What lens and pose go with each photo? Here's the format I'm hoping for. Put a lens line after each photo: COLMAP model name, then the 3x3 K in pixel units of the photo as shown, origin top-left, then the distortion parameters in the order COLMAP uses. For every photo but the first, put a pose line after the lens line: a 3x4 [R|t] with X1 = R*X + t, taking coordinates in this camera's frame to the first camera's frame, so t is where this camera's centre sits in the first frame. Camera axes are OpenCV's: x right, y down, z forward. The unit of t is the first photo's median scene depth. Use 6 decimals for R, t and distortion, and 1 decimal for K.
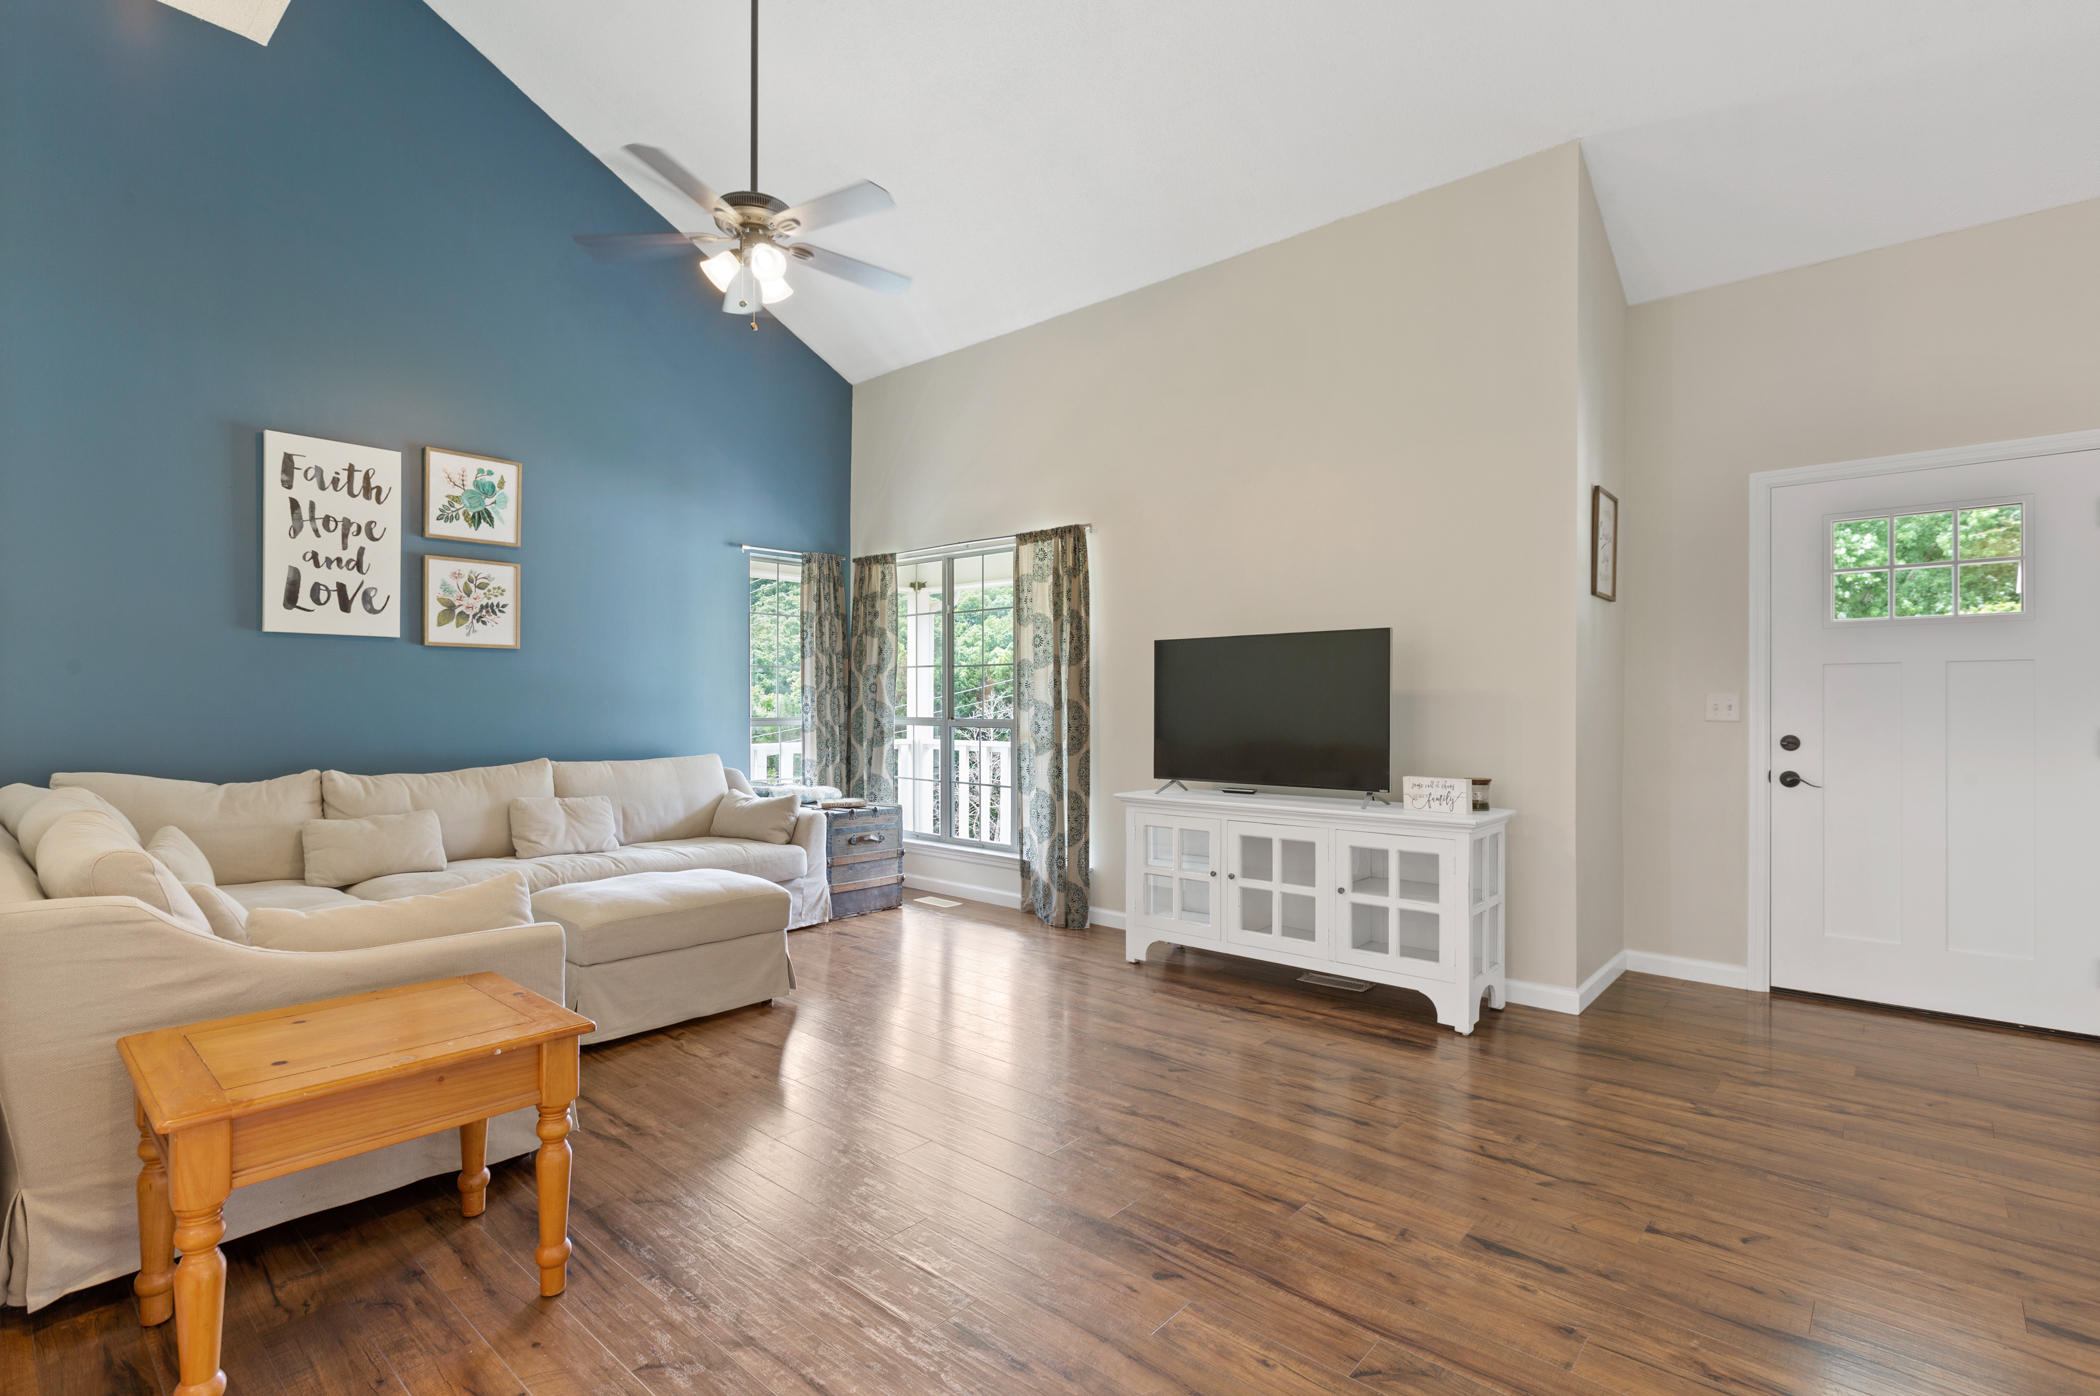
lens RADIAL K [[956.5, 0, 1050.0], [0, 956.5, 698.0], [0, 0, 1]] dist [-0.001450, -0.000098]
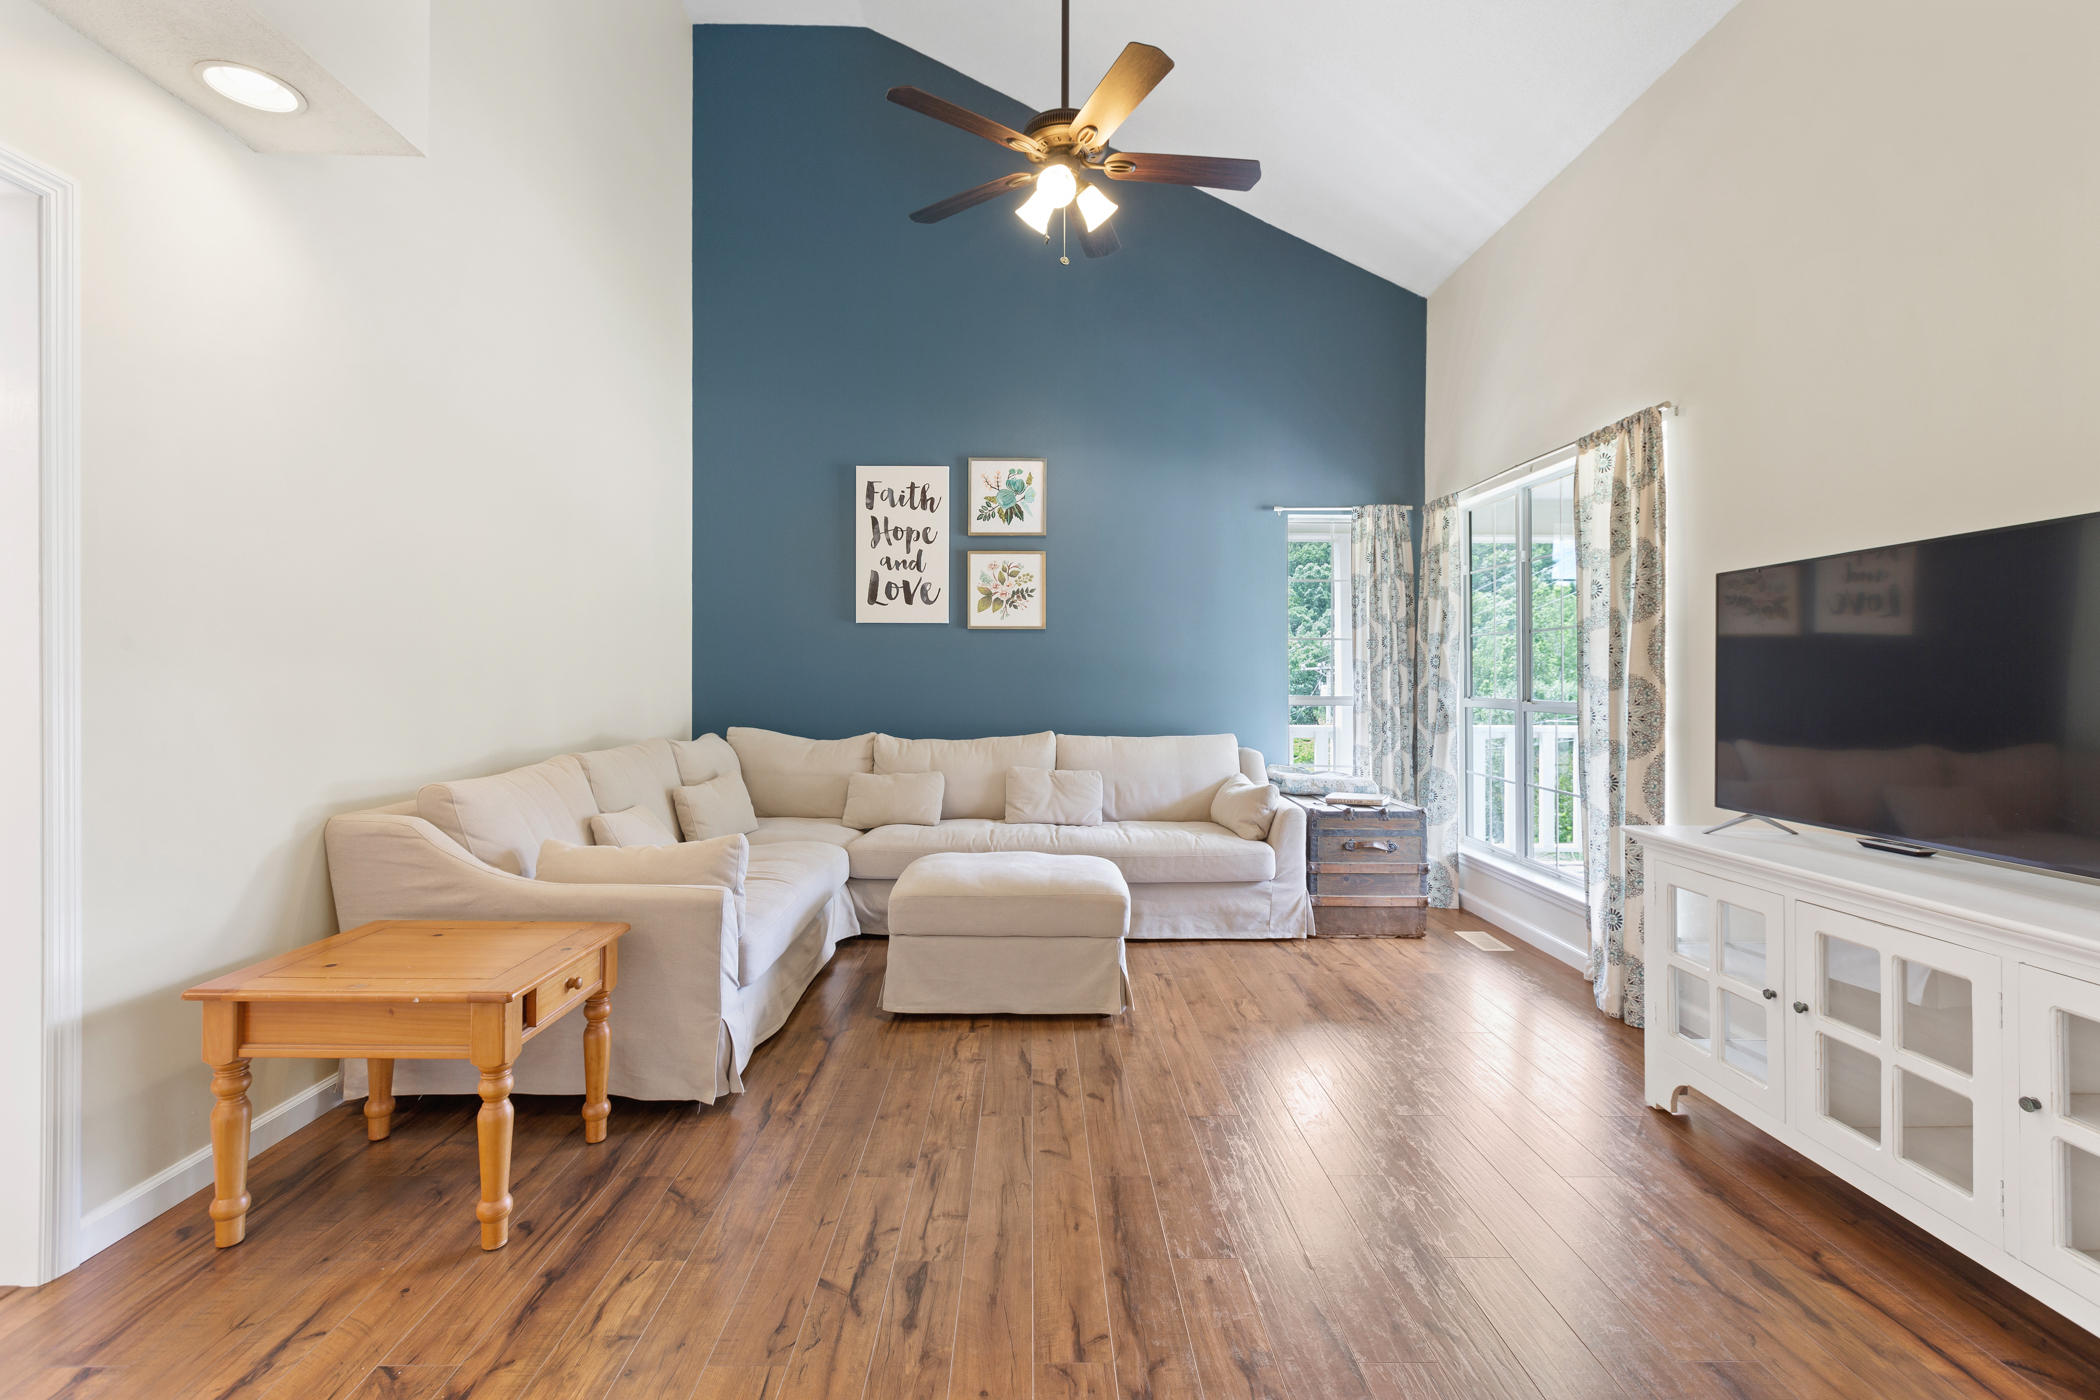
lens RADIAL K [[945.0, 0, 1048.6], [0, 945.0, 669.6], [0, 0, 1]] dist [-0.001400, 0.000349]
pose [[0.677249, -0.007154, -0.735719, 0.255413], [0.001795, 0.999966, -0.008072, 0.003268], [0.735751, 0.004146, 0.677239, 0.297846]]
